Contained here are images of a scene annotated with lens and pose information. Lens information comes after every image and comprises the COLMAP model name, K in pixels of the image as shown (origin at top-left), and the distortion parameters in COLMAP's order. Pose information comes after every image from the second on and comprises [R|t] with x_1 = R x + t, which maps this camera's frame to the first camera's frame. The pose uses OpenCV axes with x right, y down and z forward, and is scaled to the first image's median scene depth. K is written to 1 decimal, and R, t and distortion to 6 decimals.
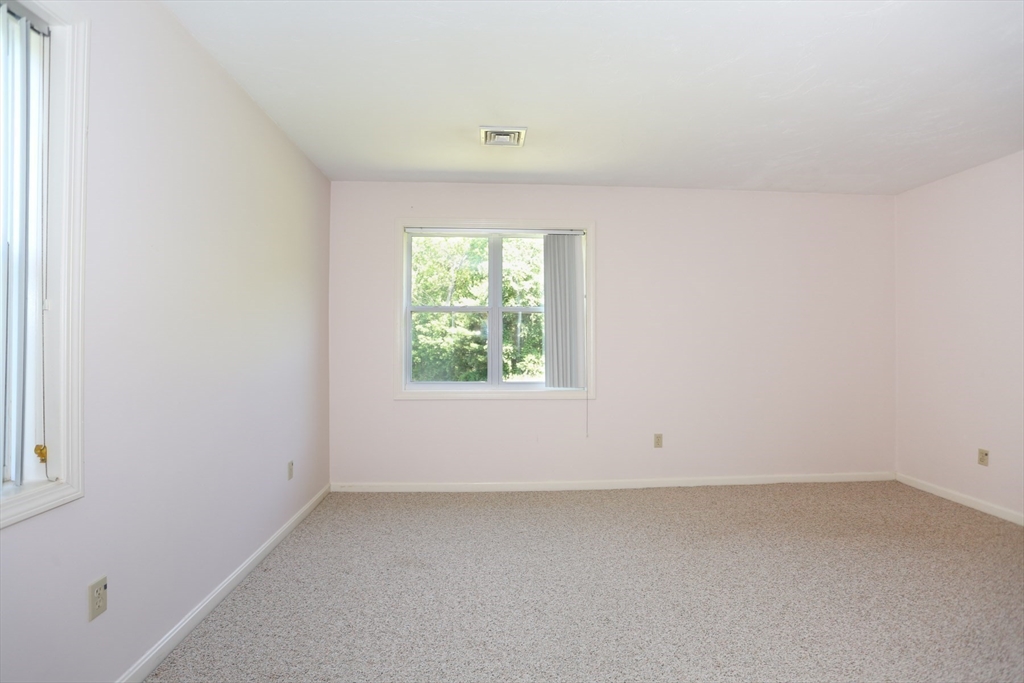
lens RADIAL K [[497.6, 0, 512.8], [0, 497.6, 339.1], [0, 0, 1]] dist [-0.083536, 0.042012]
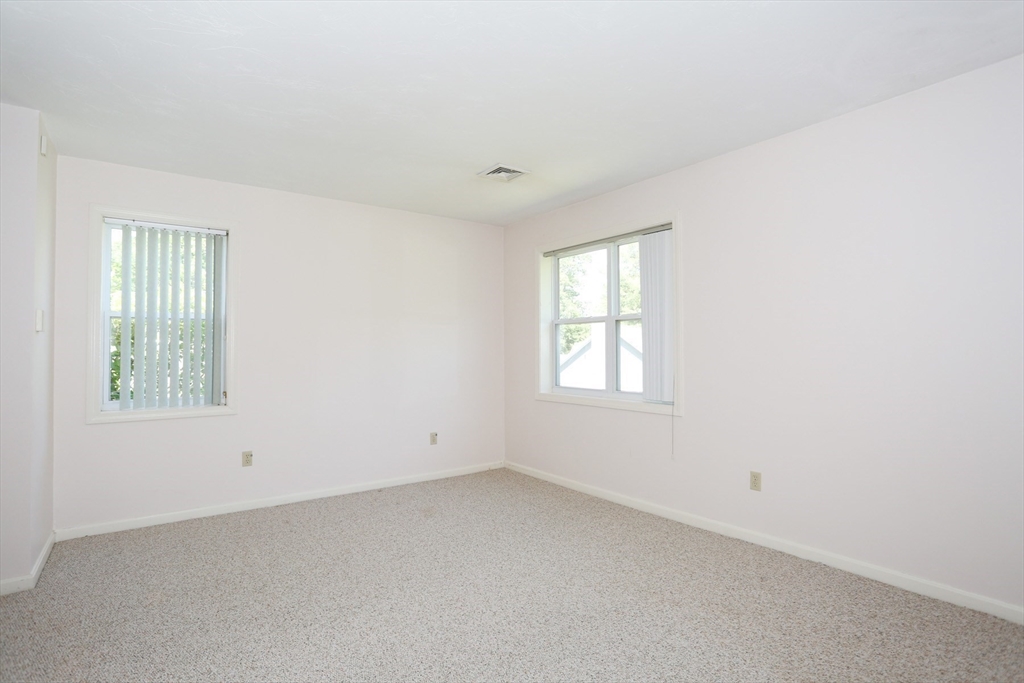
lens RADIAL K [[497.9, 0, 485.2], [0, 497.9, 349.7], [0, 0, 1]] dist [-0.080048, 0.029375]
pose [[0.538332, 0.000566, -0.842733, 0.930549], [0.013394, 0.999868, 0.009228, -0.006306], [0.842627, -0.016255, 0.538253, 0.355620]]
